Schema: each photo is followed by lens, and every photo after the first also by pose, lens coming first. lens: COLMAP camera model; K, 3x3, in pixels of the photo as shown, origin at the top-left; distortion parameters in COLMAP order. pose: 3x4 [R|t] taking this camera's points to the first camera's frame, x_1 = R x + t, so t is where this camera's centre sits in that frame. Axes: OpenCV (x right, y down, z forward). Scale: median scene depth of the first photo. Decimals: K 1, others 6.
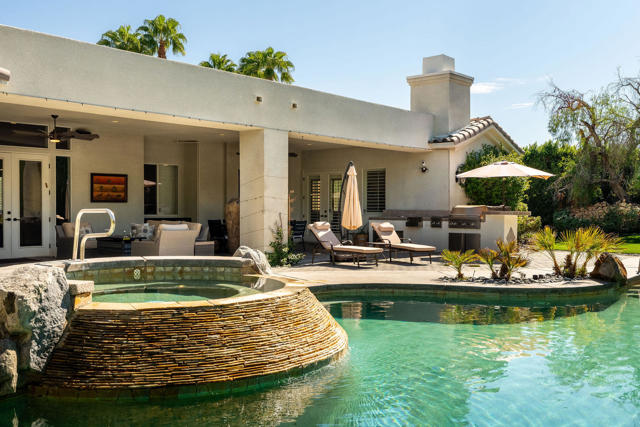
lens RADIAL K [[661.2, 0, 319.7], [0, 661.2, 226.2], [0, 0, 1]] dist [-0.001145, 0.003497]
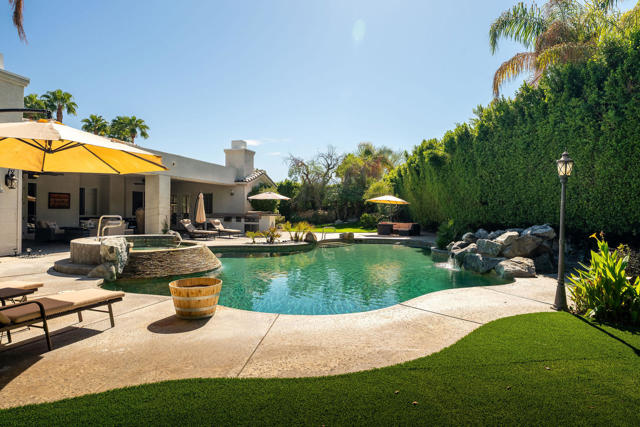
lens RADIAL K [[377.6, 0, 320.0], [0, 377.6, 213.5], [0, 0, 1]] dist [0.001020, 0.000744]
pose [[0.913829, 0.005051, 0.406067, -0.081707], [0.001807, 0.999862, -0.016503, -0.003528], [-0.406095, 0.015815, 0.913694, -0.231678]]
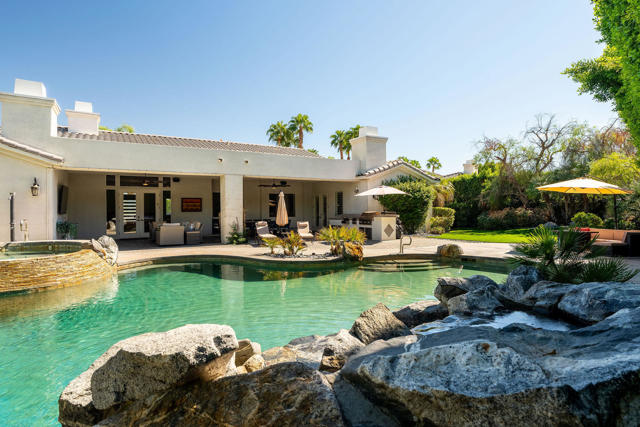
lens RADIAL K [[355.8, 0, 320.0], [0, 355.8, 213.5], [0, 0, 1]] dist [0.000665, -0.000476]
pose [[0.943003, -0.005987, -0.332732, 0.420494], [-0.000176, 0.999829, -0.018486, -0.008992], [0.332785, 0.017491, 0.942840, 0.072337]]
